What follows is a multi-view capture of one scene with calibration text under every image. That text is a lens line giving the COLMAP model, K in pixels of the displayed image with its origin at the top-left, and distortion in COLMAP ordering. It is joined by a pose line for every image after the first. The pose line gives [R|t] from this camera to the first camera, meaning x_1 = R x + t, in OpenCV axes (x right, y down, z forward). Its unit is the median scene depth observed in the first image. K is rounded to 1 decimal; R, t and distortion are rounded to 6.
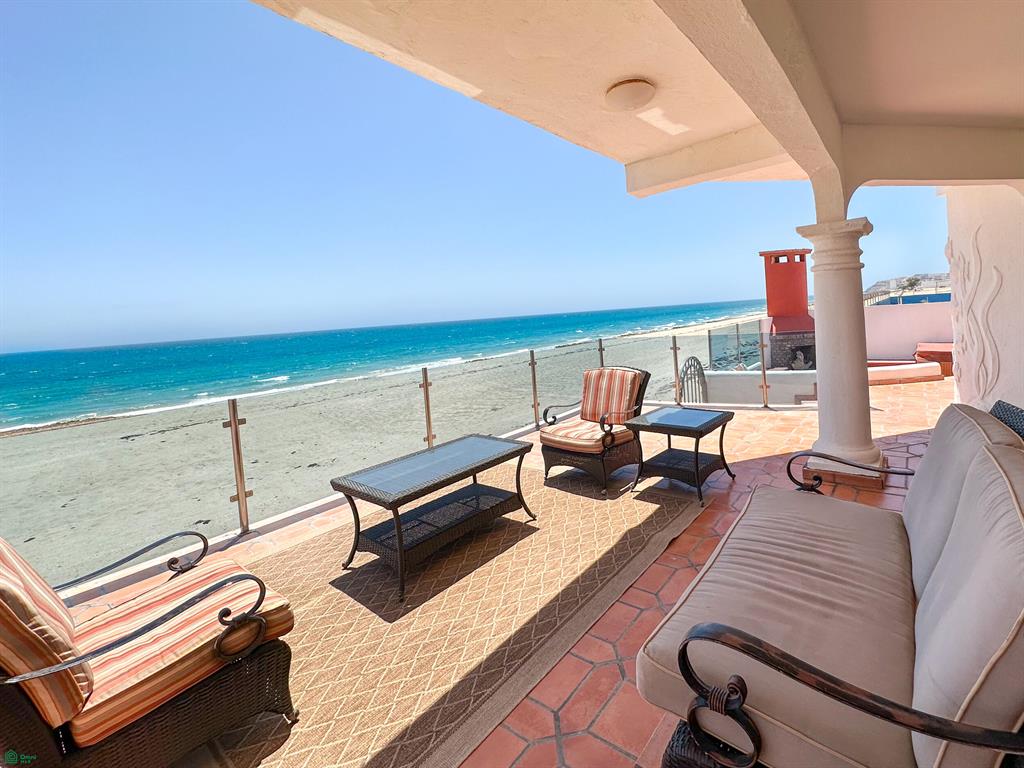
lens RADIAL K [[450.4, 0, 577.5], [0, 450.4, 326.1], [0, 0, 1]] dist [-0.000158, 0.000261]
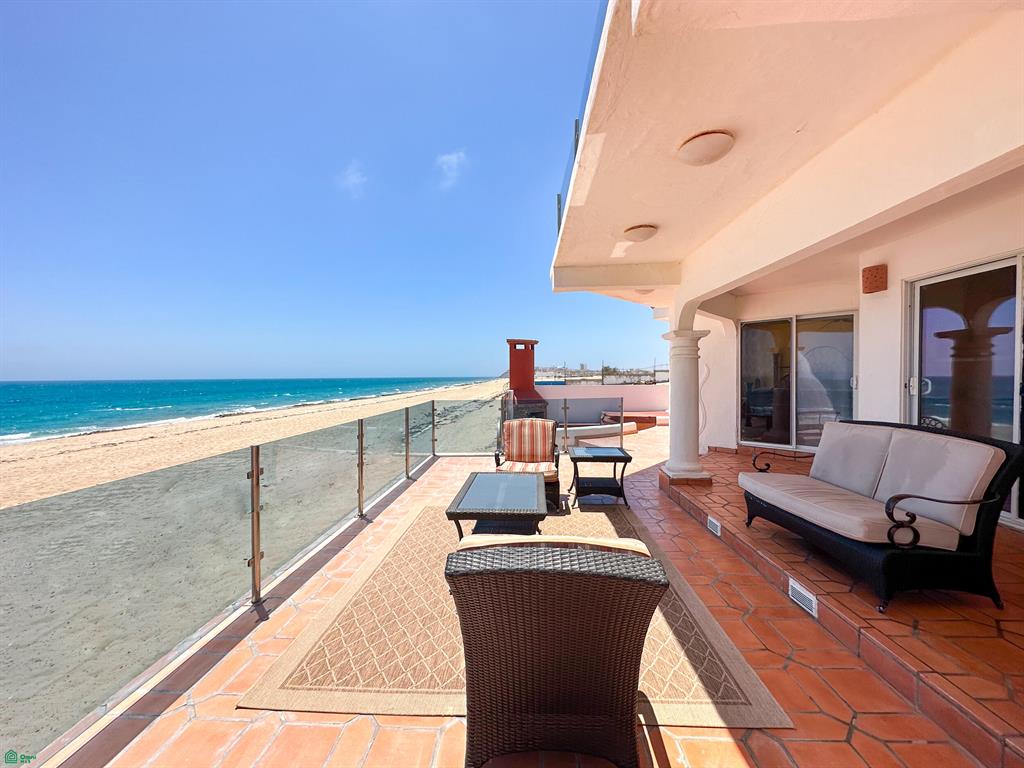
lens RADIAL K [[412.8, 0, 511.6], [0, 412.8, 380.0], [0, 0, 1]] dist [0.001067, 0.000040]
pose [[0.827002, 0.060663, 0.558916, -0.816609], [-0.034508, 0.997764, -0.057234, 0.067327], [-0.561139, 0.028046, 0.827246, 0.078887]]
